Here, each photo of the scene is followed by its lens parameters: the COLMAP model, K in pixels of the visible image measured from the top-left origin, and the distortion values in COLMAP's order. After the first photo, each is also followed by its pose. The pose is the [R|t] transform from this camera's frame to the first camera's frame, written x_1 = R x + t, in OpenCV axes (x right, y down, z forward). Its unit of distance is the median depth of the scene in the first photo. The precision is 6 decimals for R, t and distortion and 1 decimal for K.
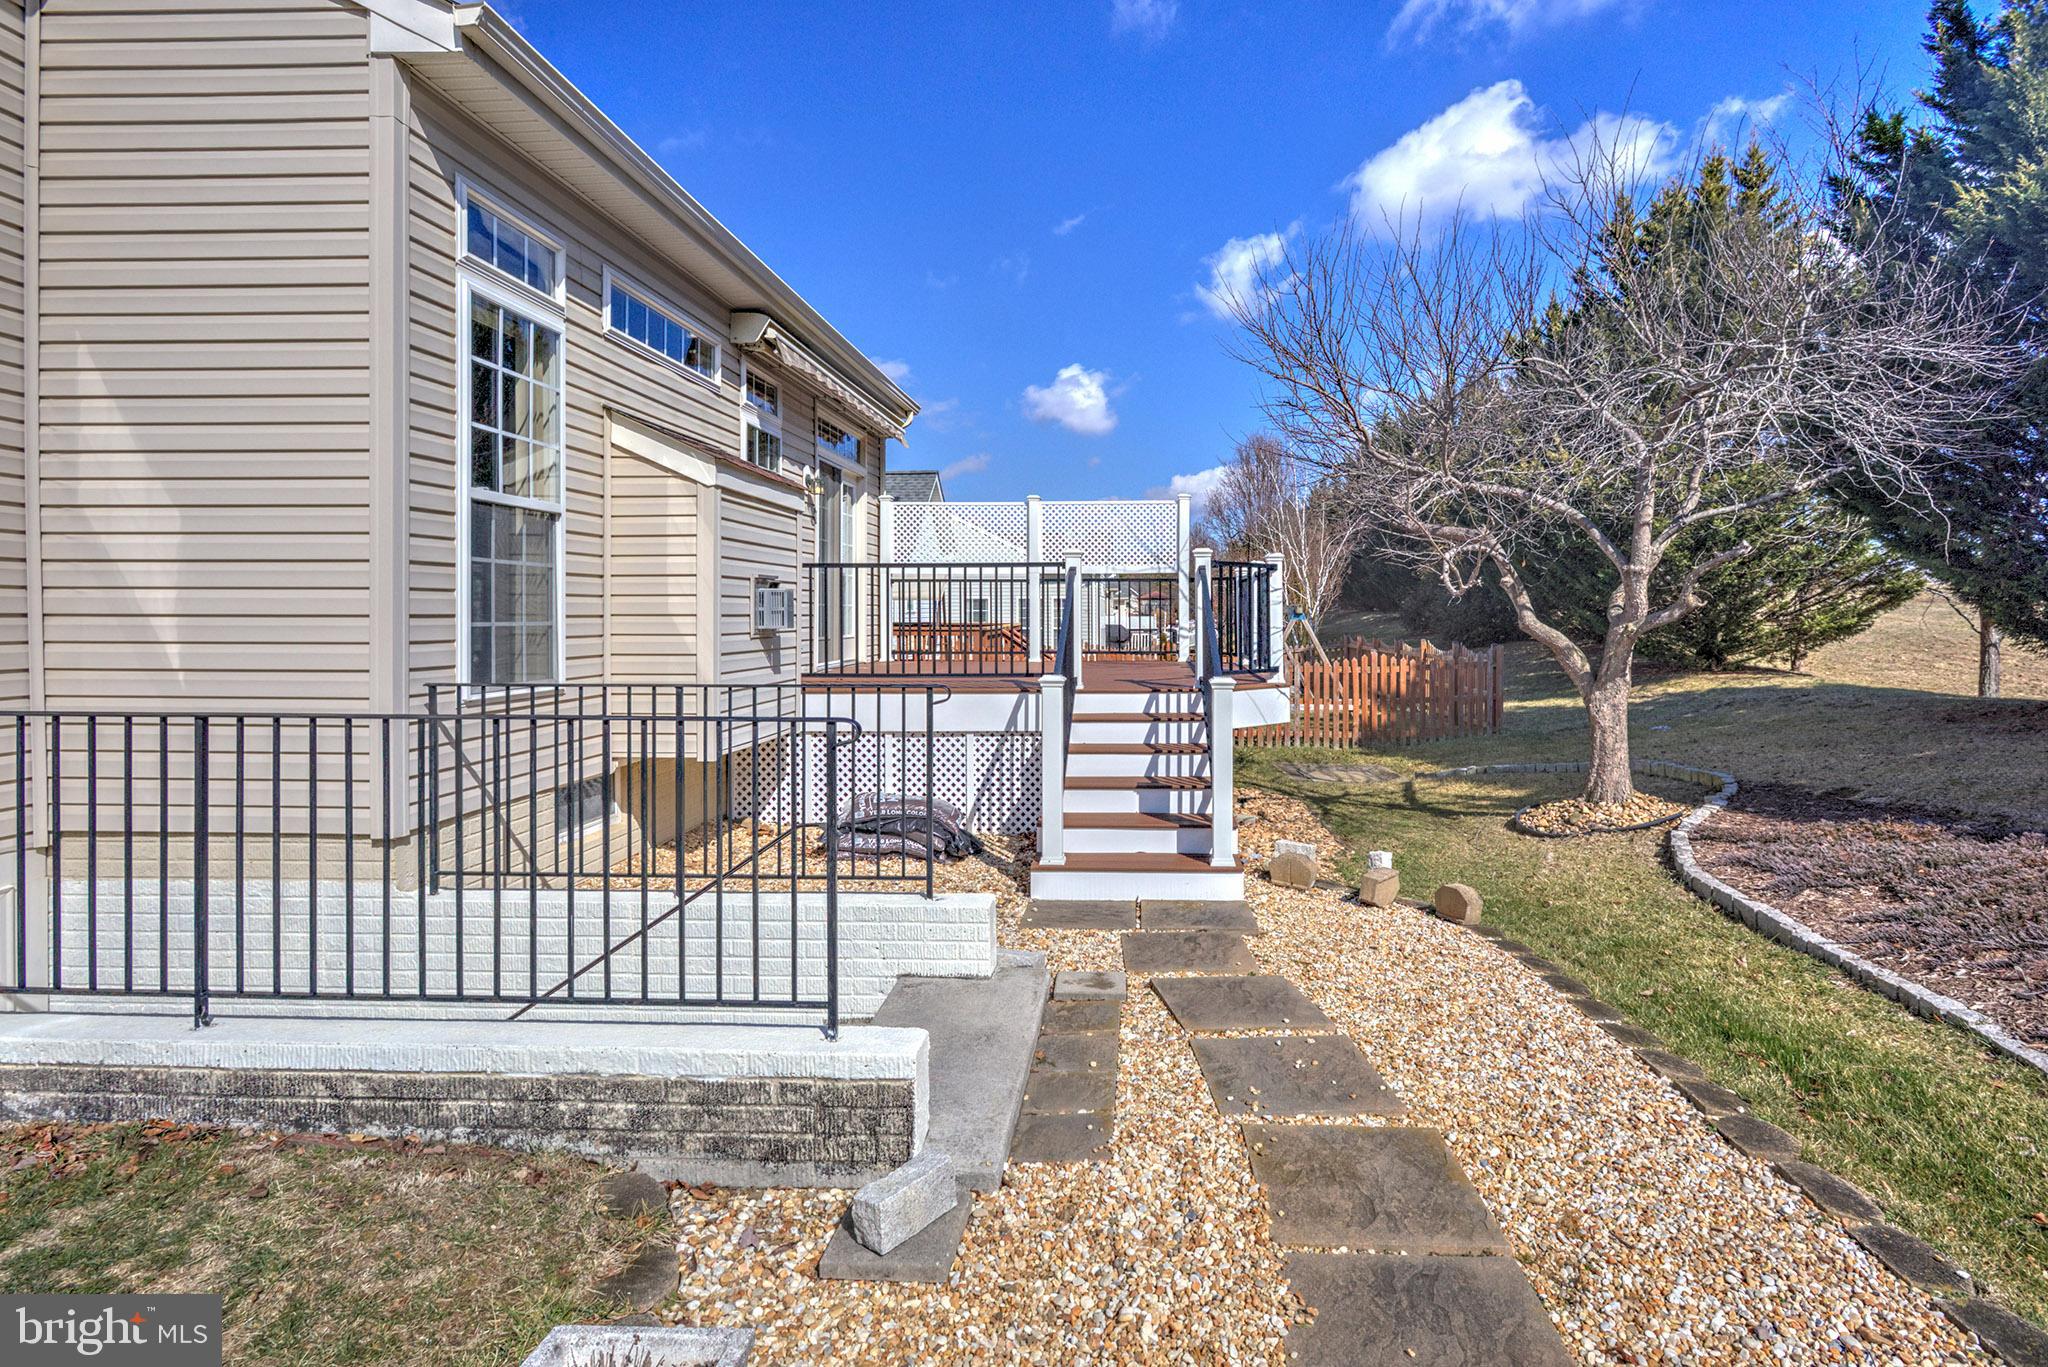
lens RADIAL K [[1039.5, 0, 1121.0], [0, 1039.5, 614.8], [0, 0, 1]] dist [-0.003010, 0.000533]
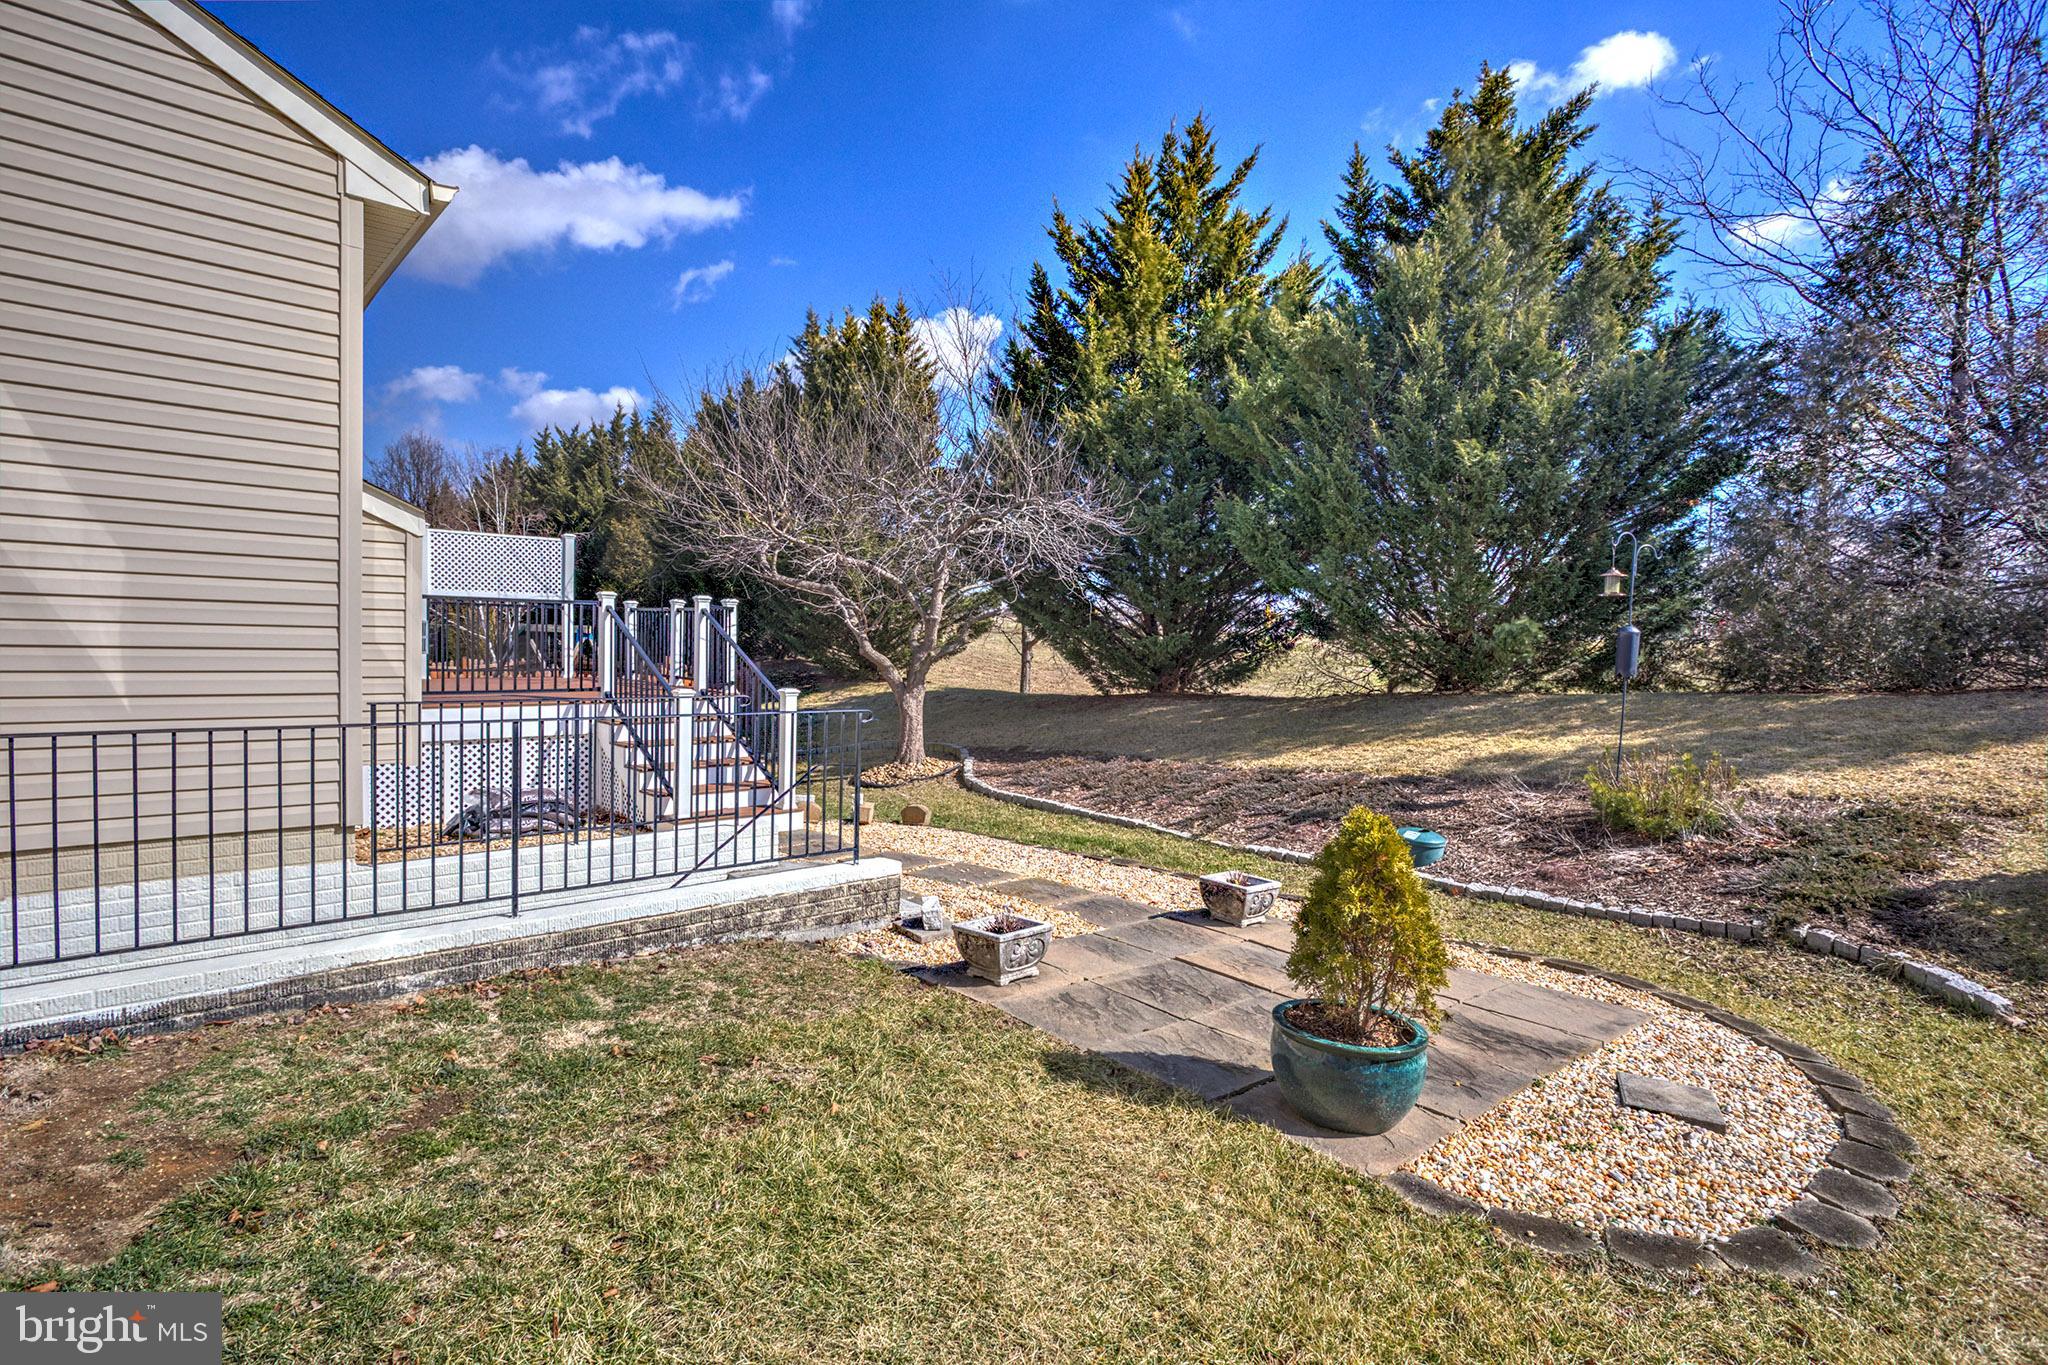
lens RADIAL K [[997.0, 0, 1023.3], [0, 997.0, 661.1], [0, 0, 1]] dist [-0.000918, 0.000162]
pose [[0.716671, 0.002118, 0.697409, -0.960261], [-0.025727, 0.999395, 0.023402, -0.033889], [-0.696937, -0.034713, 0.716292, -0.428157]]
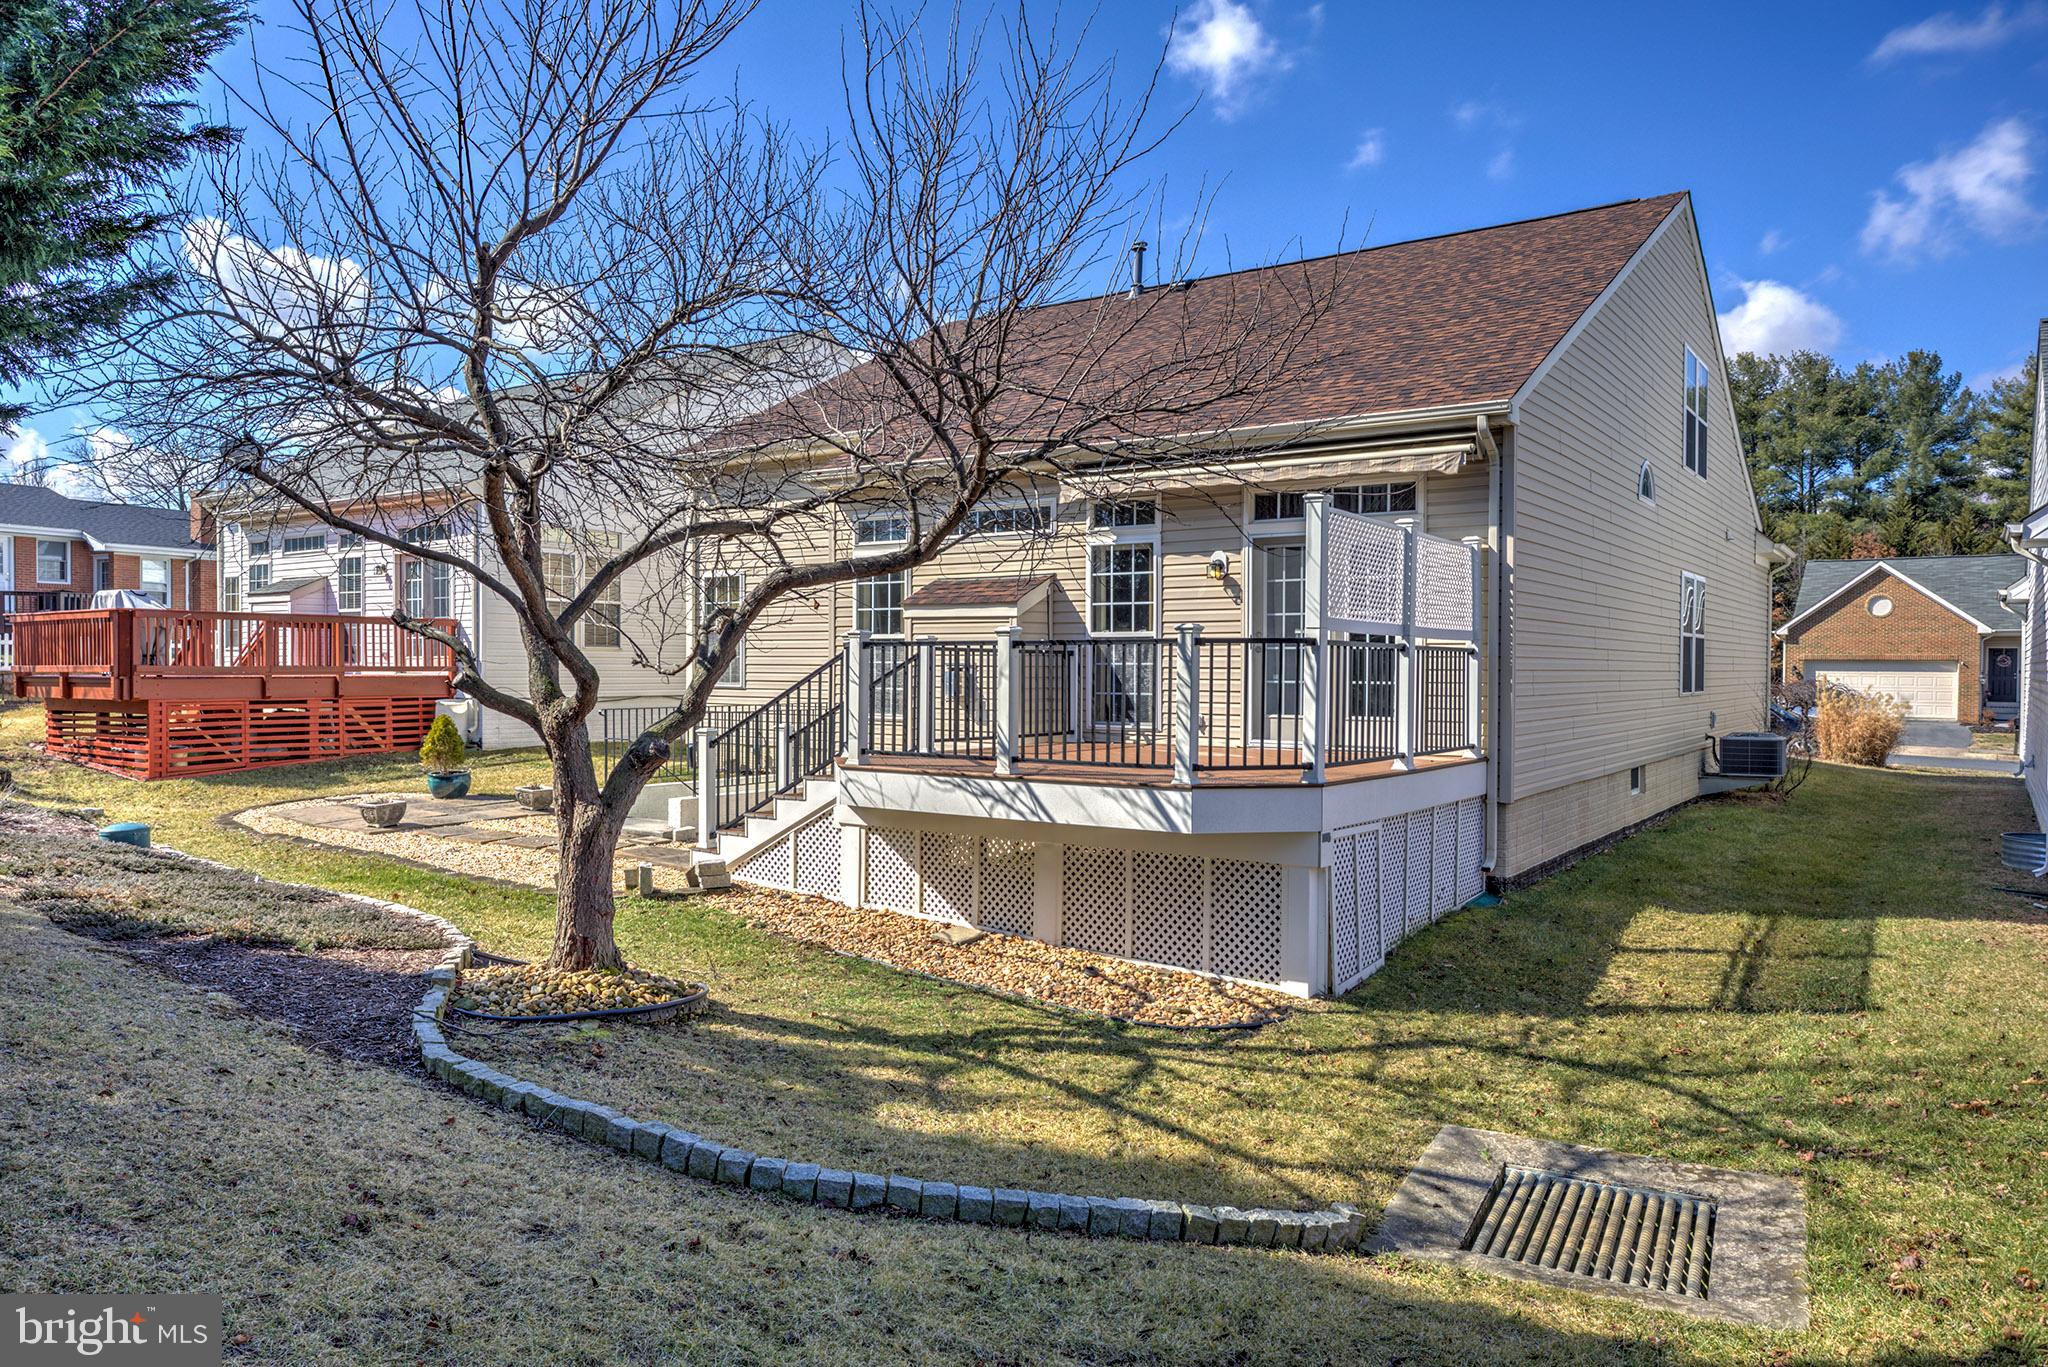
lens RADIAL K [[1369.0, 0, 1024.0], [0, 1369.0, 683.5], [0, 0, 1]] dist [-0.034480, -0.000636]
pose [[-0.565905, 0.003473, -0.824463, 2.144000], [-0.008069, 0.999920, 0.009750, -0.043056], [0.824431, 0.012170, -0.565832, 3.633245]]
